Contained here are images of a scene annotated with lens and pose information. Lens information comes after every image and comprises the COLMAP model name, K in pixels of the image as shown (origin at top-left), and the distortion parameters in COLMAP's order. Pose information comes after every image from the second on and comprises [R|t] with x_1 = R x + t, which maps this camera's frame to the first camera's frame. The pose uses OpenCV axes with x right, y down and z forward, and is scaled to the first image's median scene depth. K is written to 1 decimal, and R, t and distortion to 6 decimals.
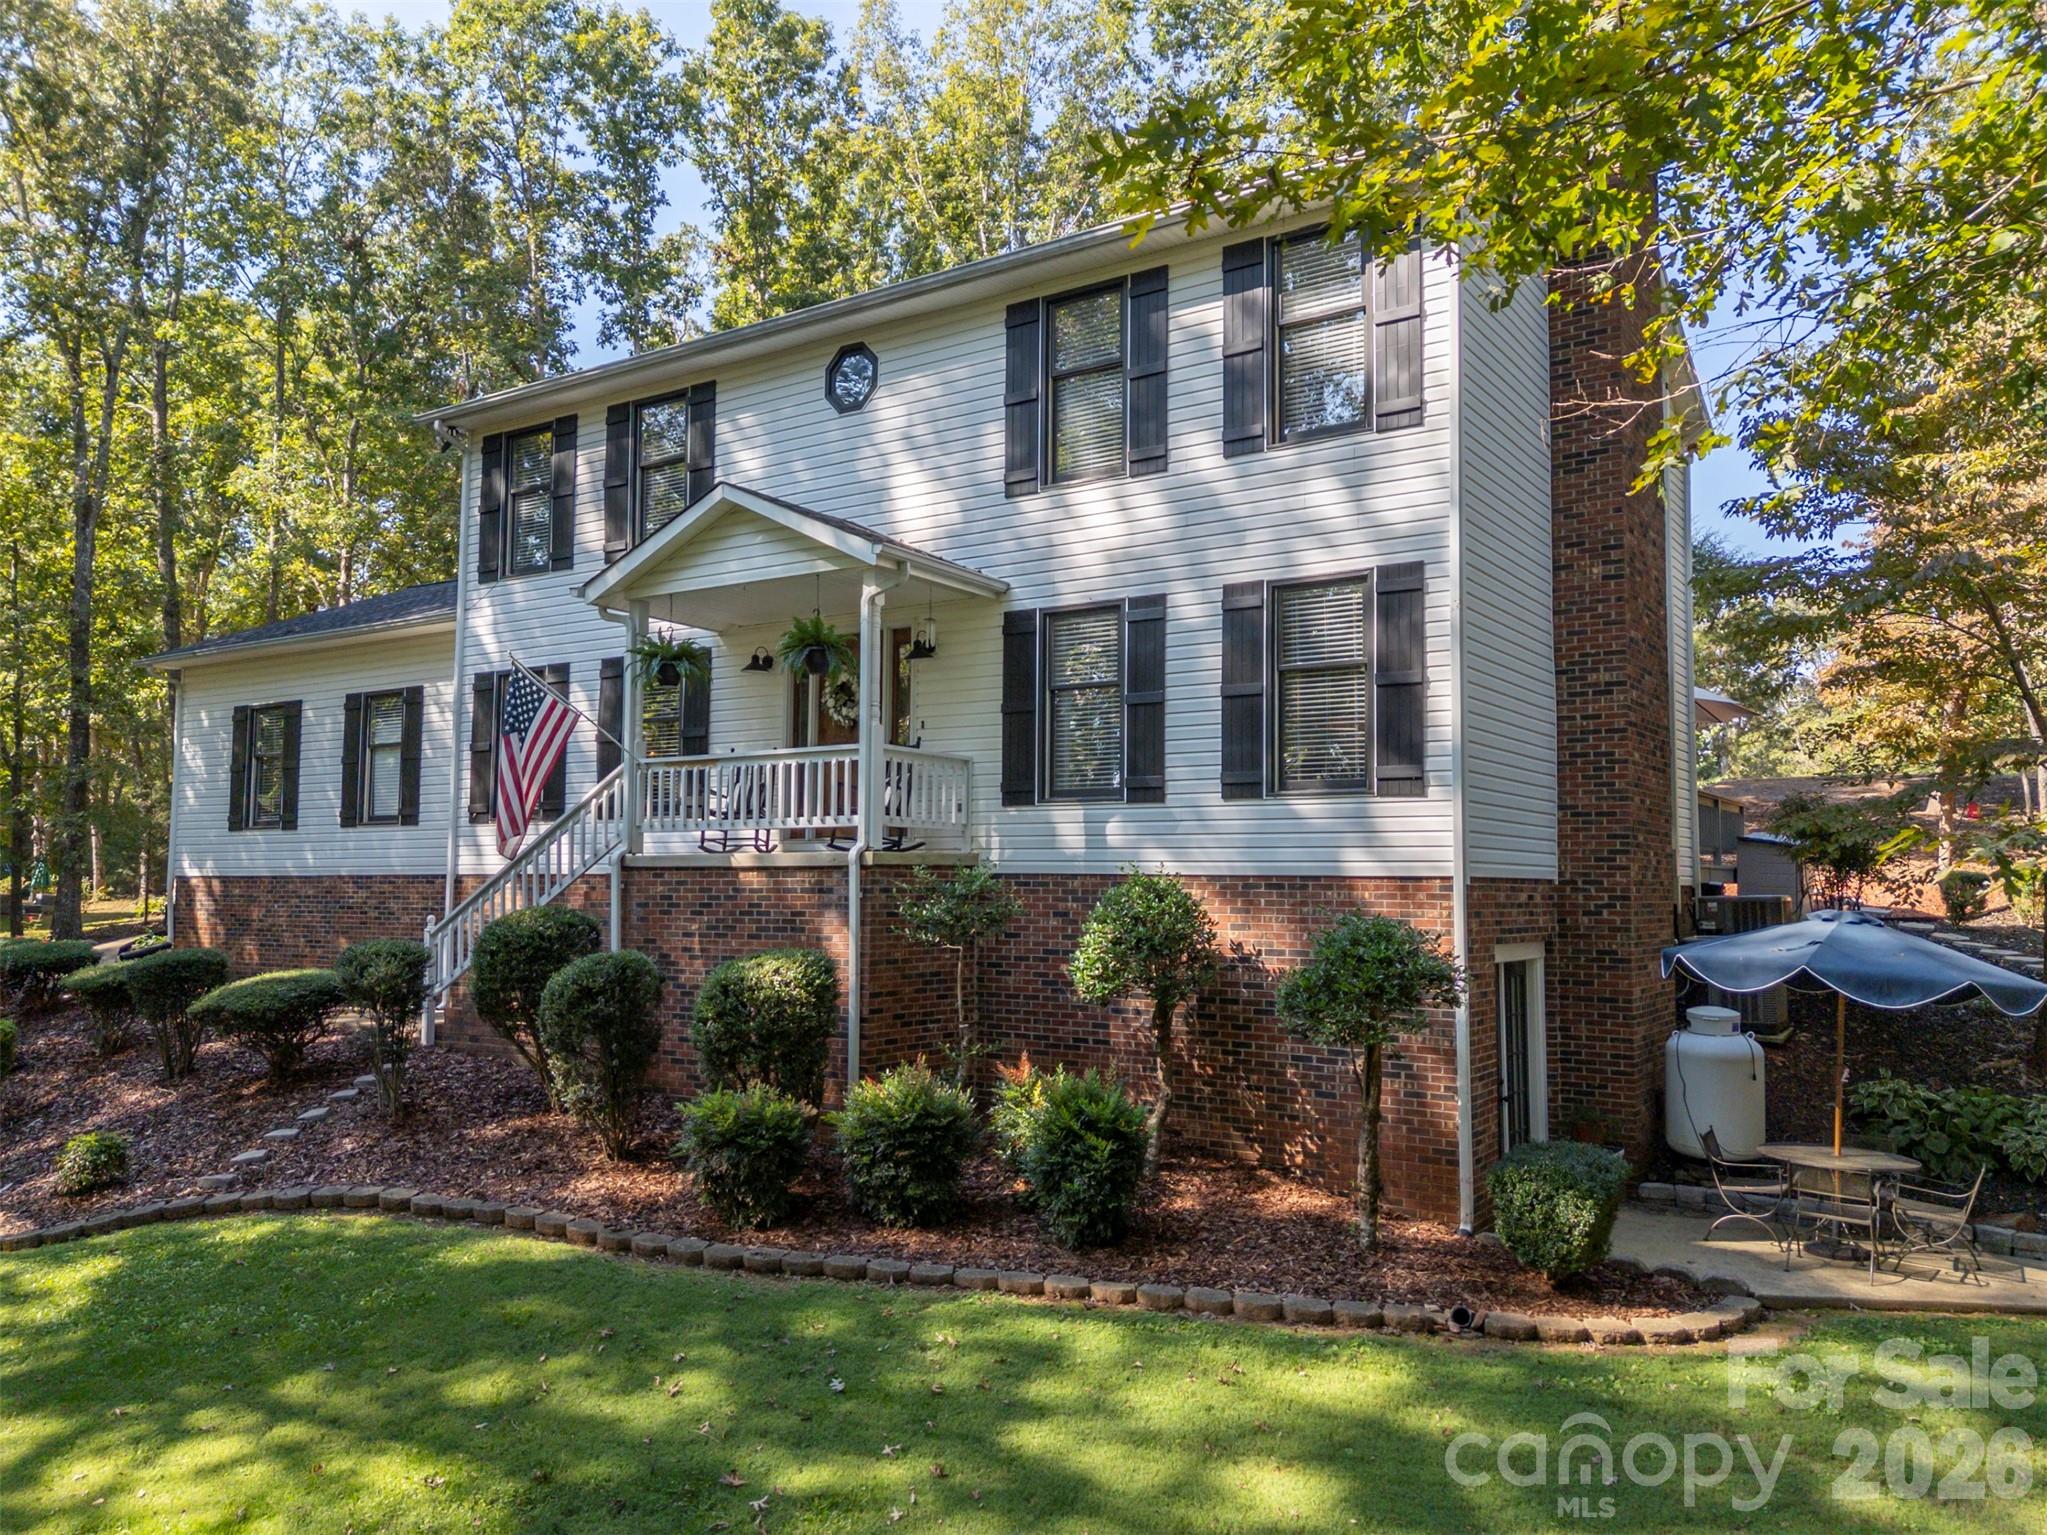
lens RADIAL K [[1472.6, 0, 1023.5], [0, 1472.6, 767.5], [0, 0, 1]] dist [0.086631, -0.090656]
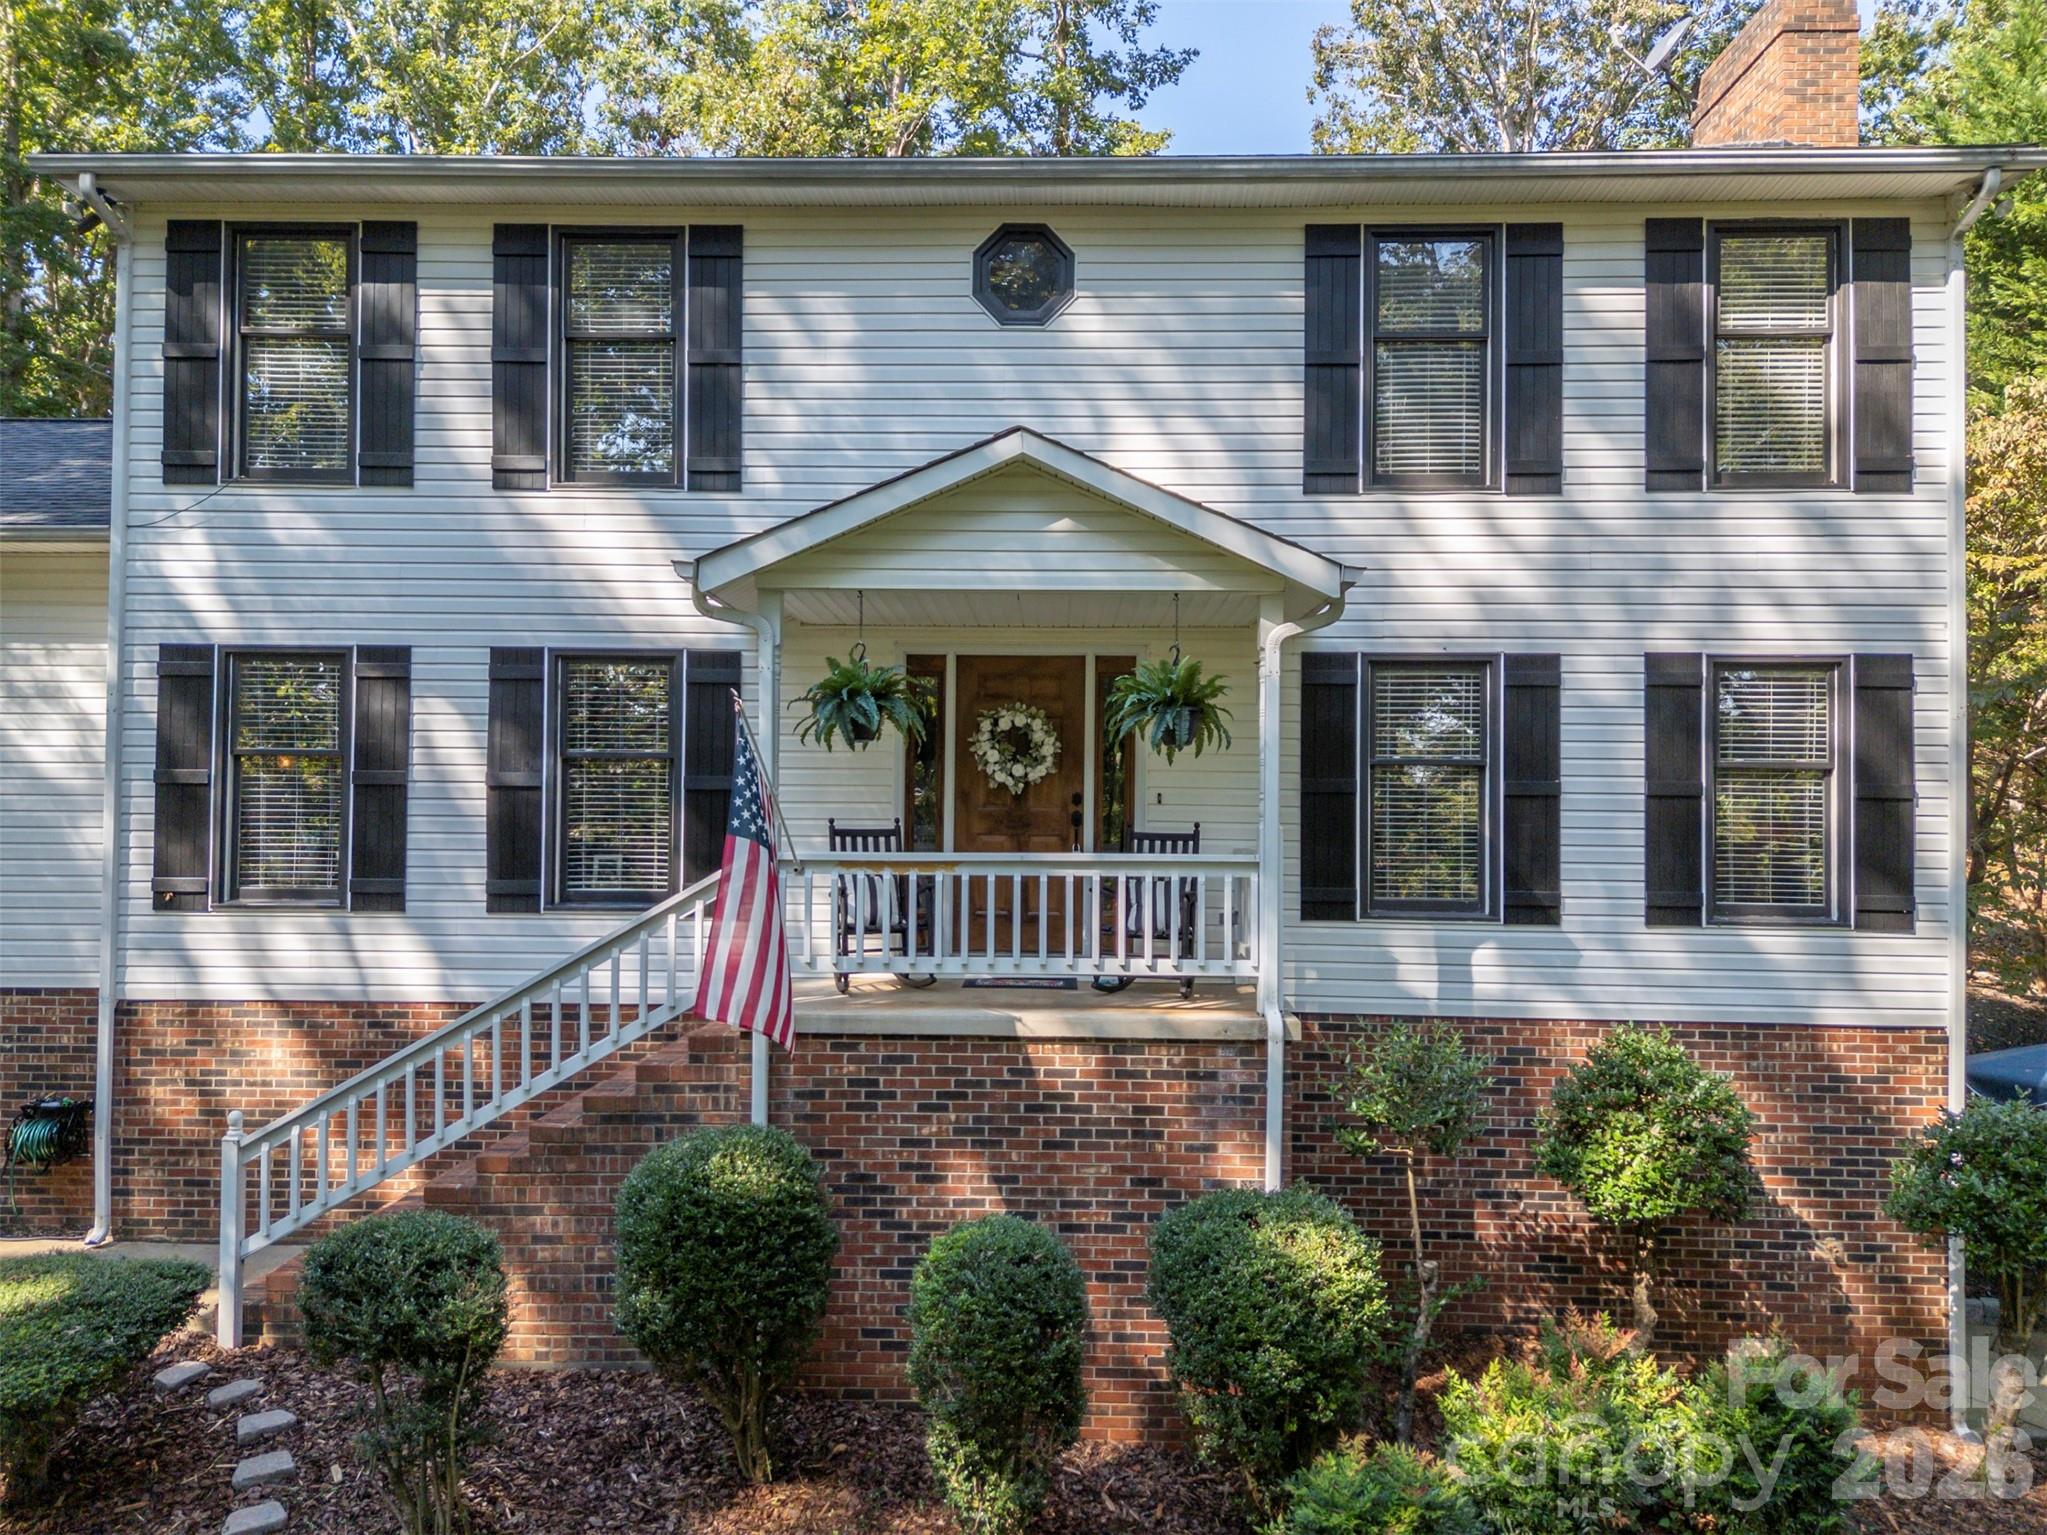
lens RADIAL K [[1495.0, 0, 1012.3], [0, 1495.0, 767.4], [0, 0, 1]] dist [0.091564, -0.098693]
pose [[0.848553, 0.015664, 0.528879, -0.538628], [-0.045973, 0.997964, 0.044204, -0.076534], [-0.527110, -0.061823, 0.847545, 0.453690]]
